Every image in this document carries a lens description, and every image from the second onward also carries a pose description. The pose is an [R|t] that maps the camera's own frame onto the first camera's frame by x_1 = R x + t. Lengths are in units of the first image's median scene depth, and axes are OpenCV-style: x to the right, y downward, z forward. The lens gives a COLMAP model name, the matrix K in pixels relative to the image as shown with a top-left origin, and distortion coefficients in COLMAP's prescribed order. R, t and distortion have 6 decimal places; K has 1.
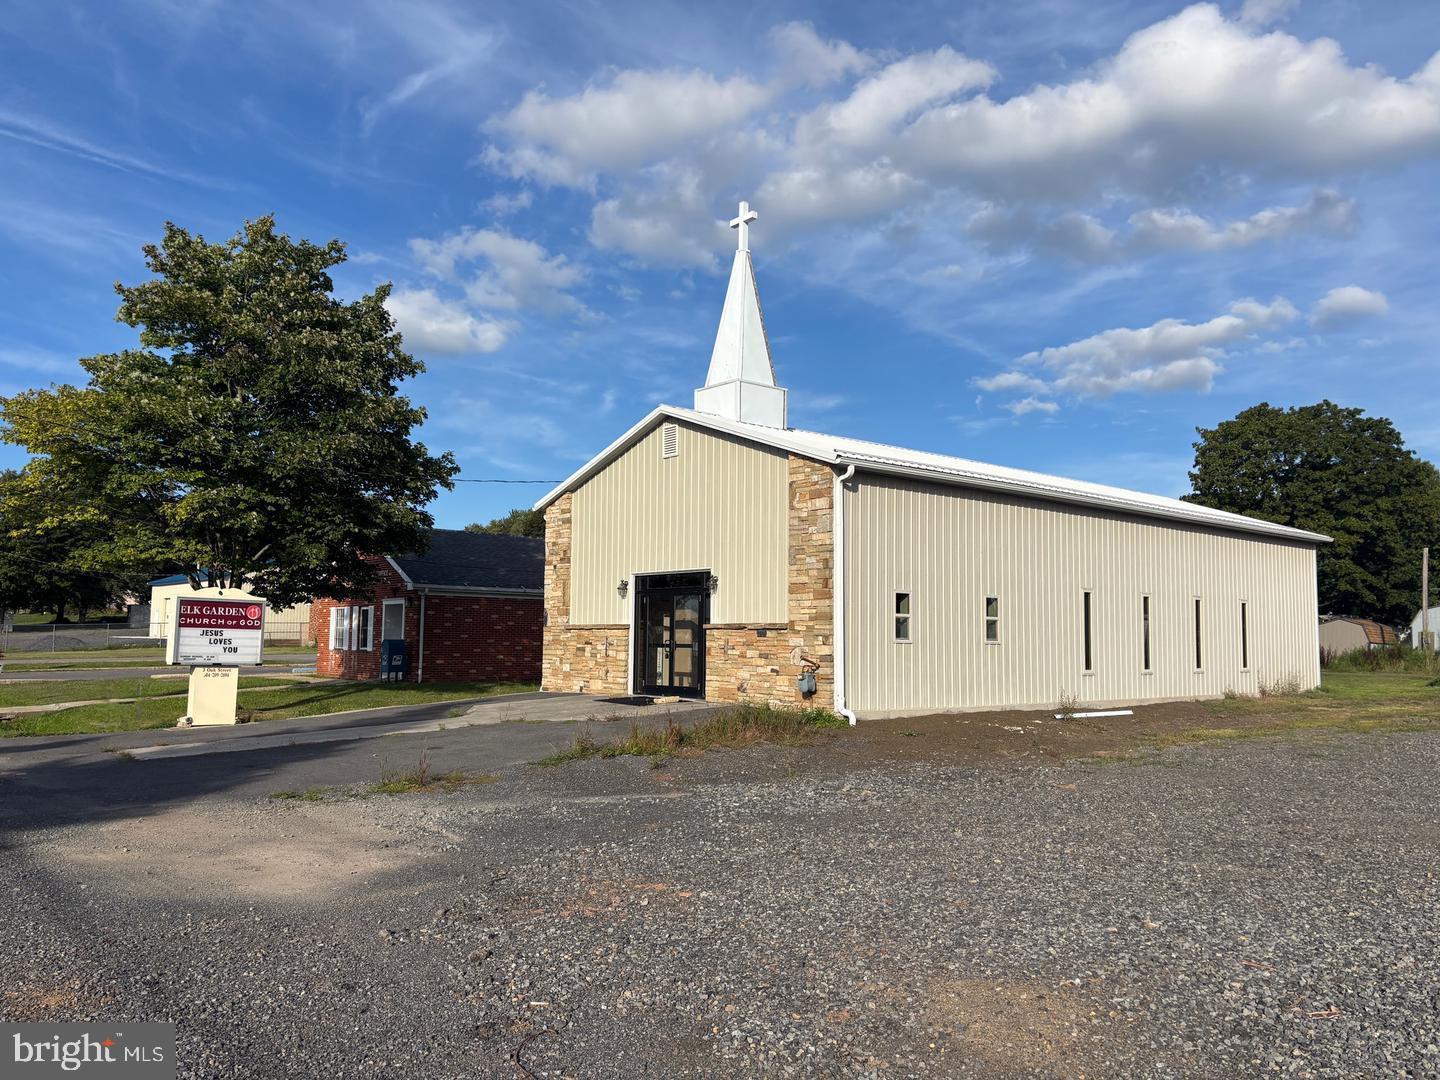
lens RADIAL K [[1088.4, 0, 715.3], [0, 1088.4, 546.1], [0, 0, 1]] dist [0.042636, -0.041927]
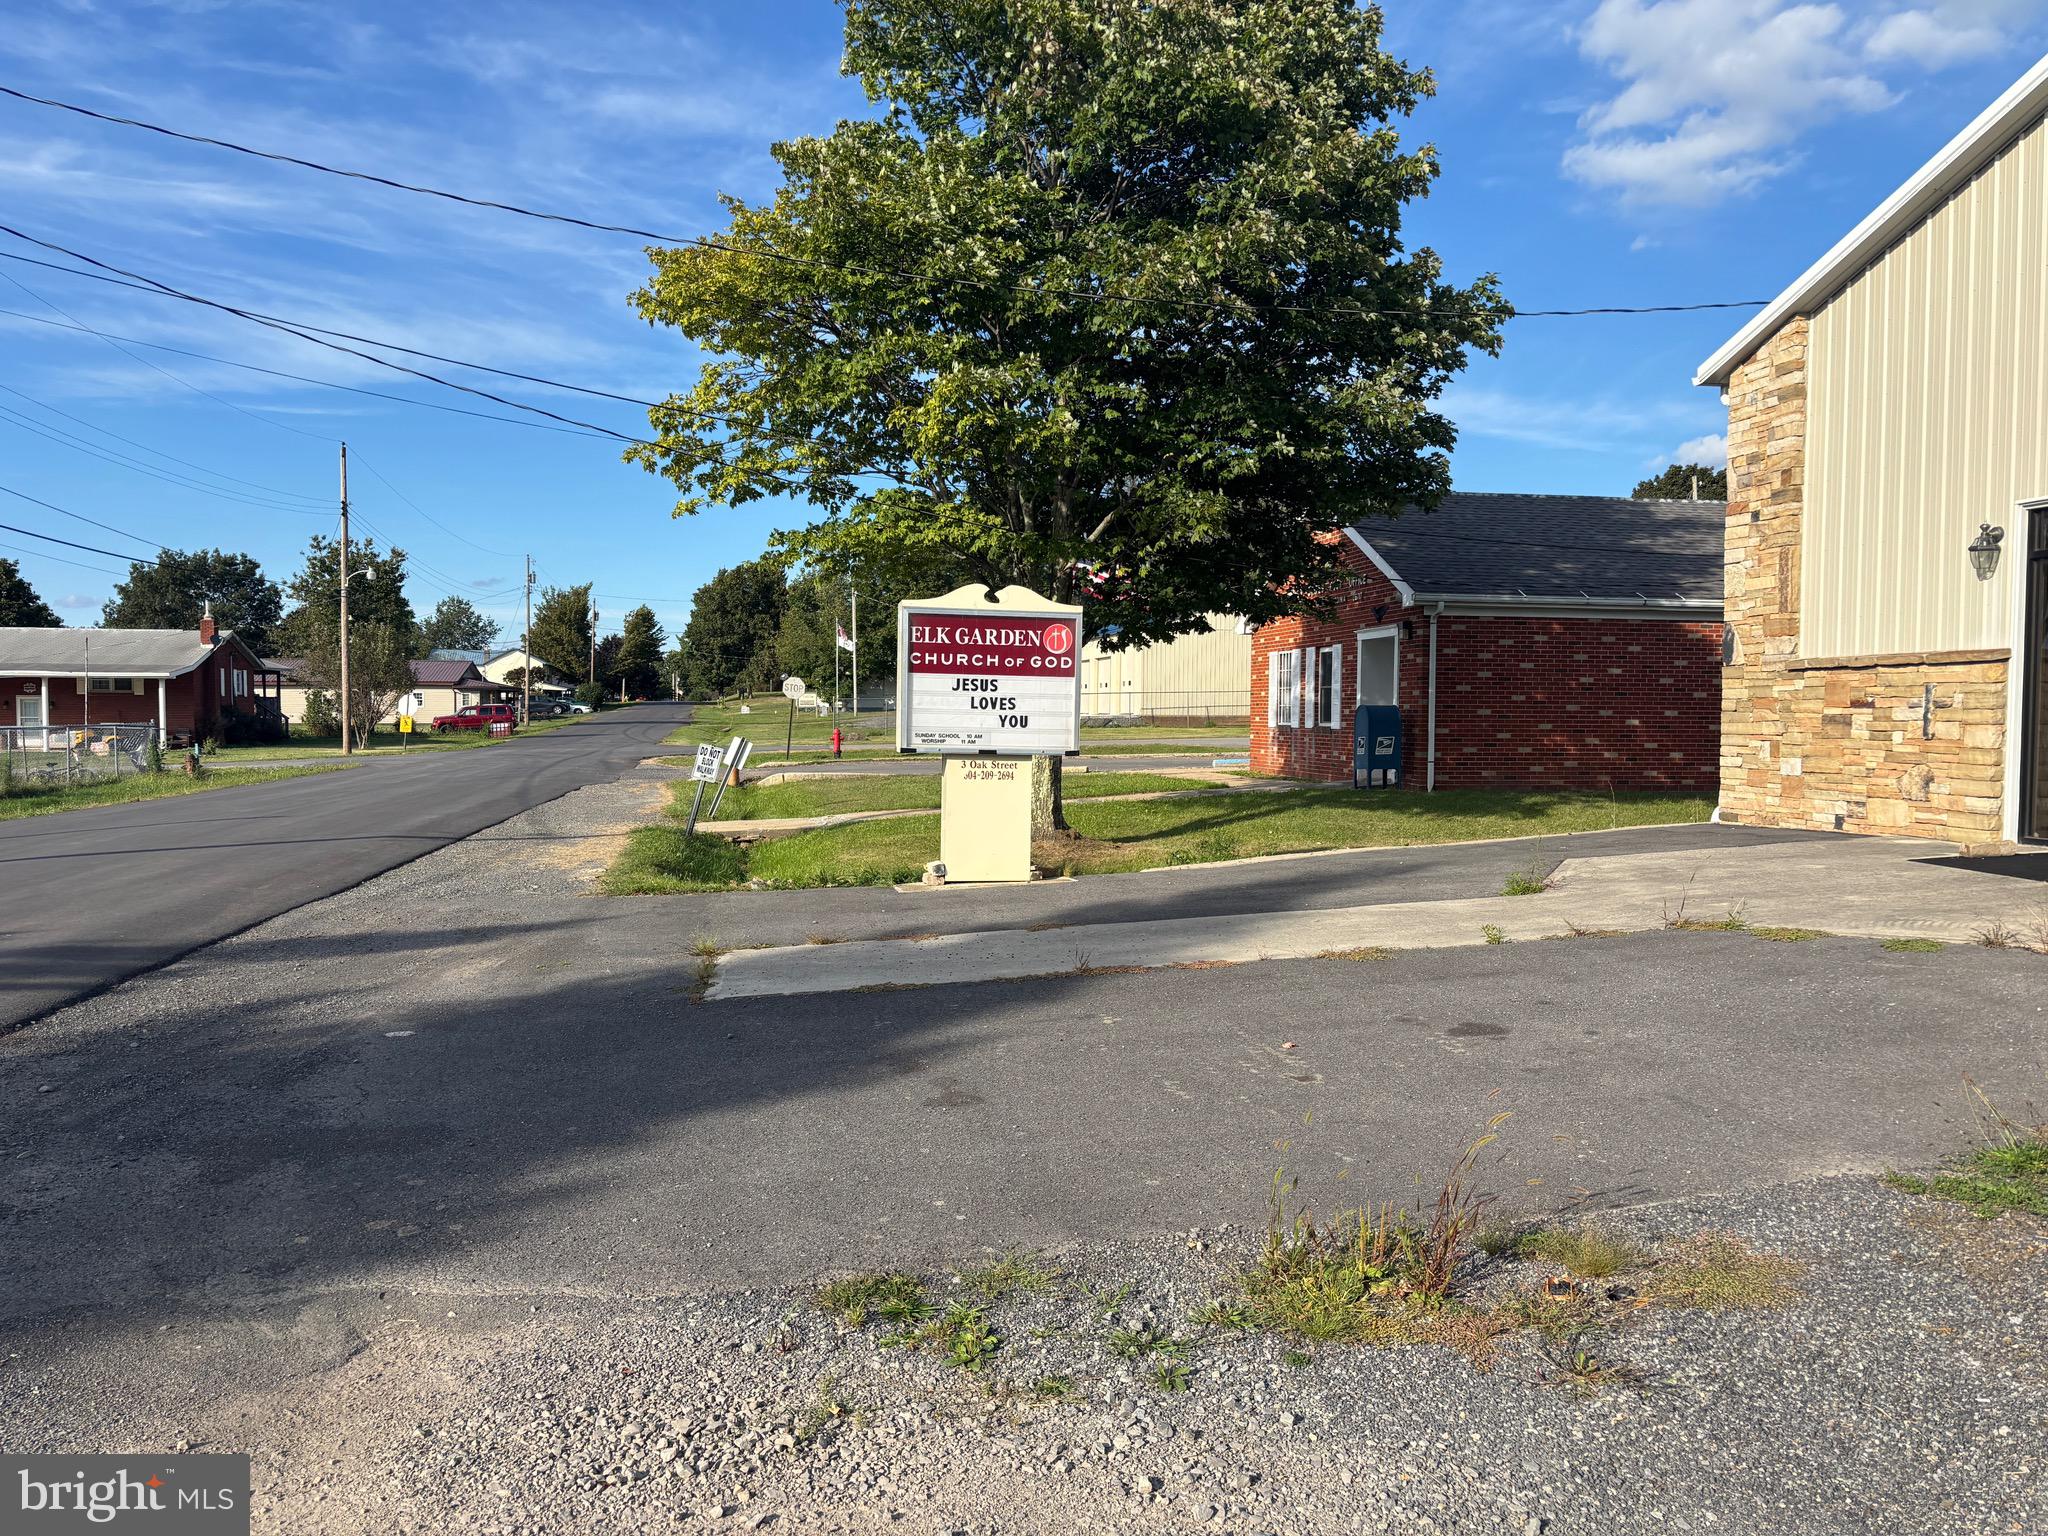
lens RADIAL K [[1530.5, 0, 1021.0], [0, 1530.5, 791.6], [0, 0, 1]] dist [0.068668, -0.086913]
pose [[0.865690, 0.017570, -0.500272, -0.120351], [0.048999, 0.991610, 0.119617, 0.047930], [0.498177, -0.128064, 0.857566, 0.453895]]
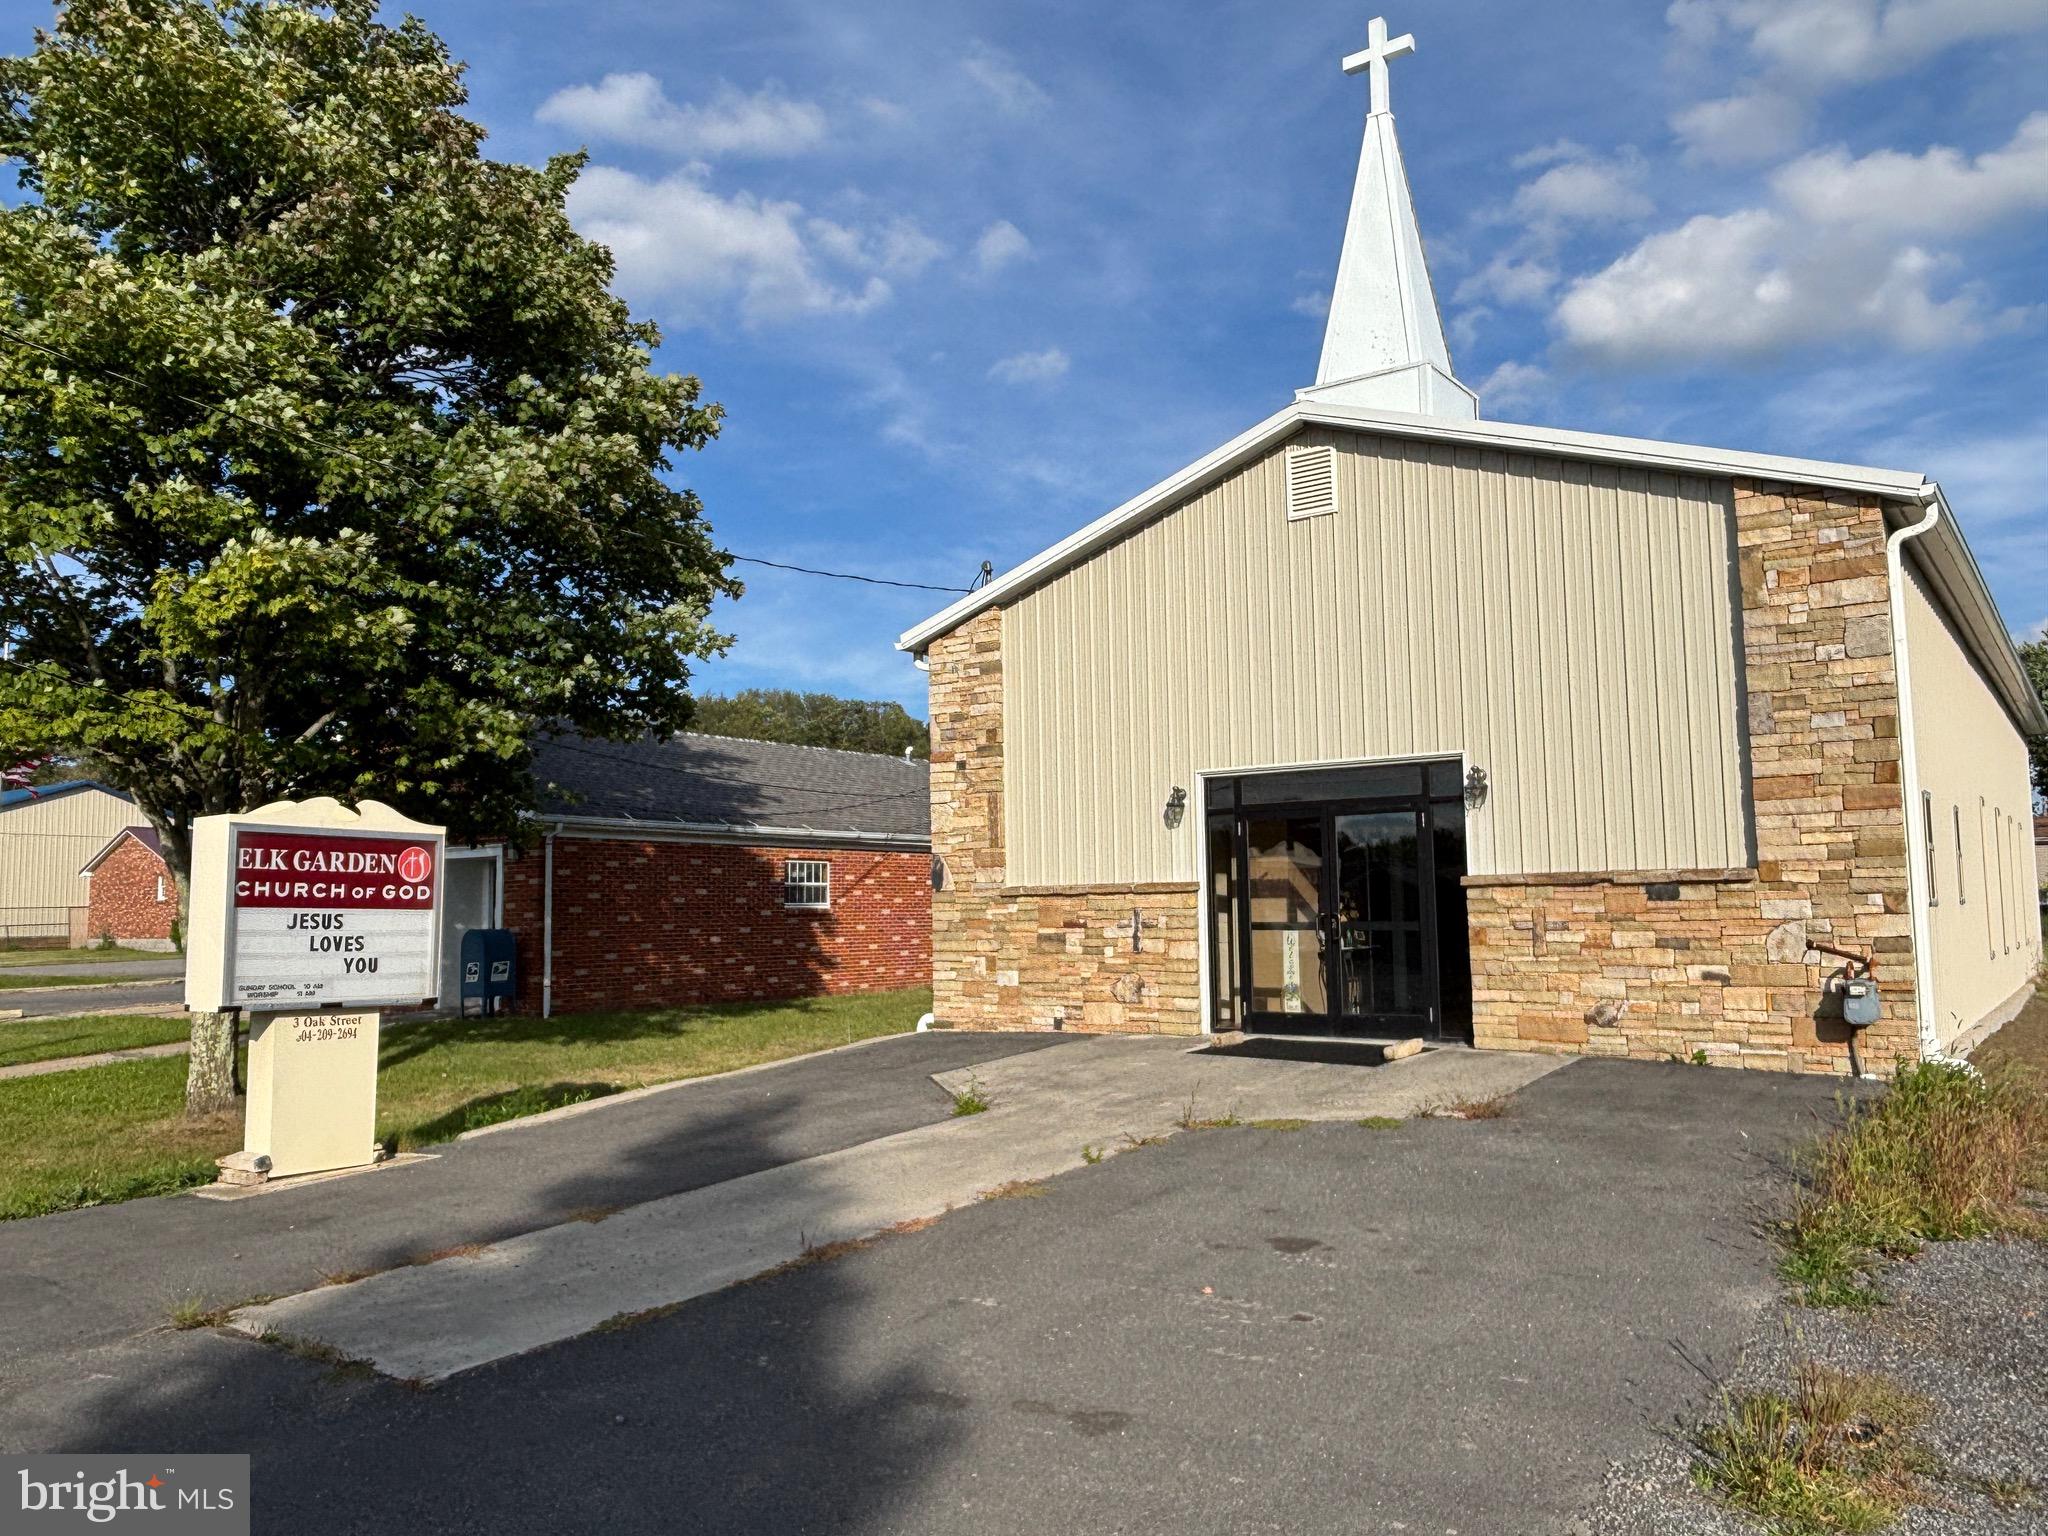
lens RADIAL K [[1504.9, 0, 1014.0], [0, 1504.9, 771.7], [0, 0, 1]] dist [0.120784, -0.202352]
pose [[0.974534, -0.002968, 0.224219, -0.346474], [0.005131, 0.999946, -0.009061, 0.034764], [-0.224180, 0.009981, 0.974497, 0.445330]]
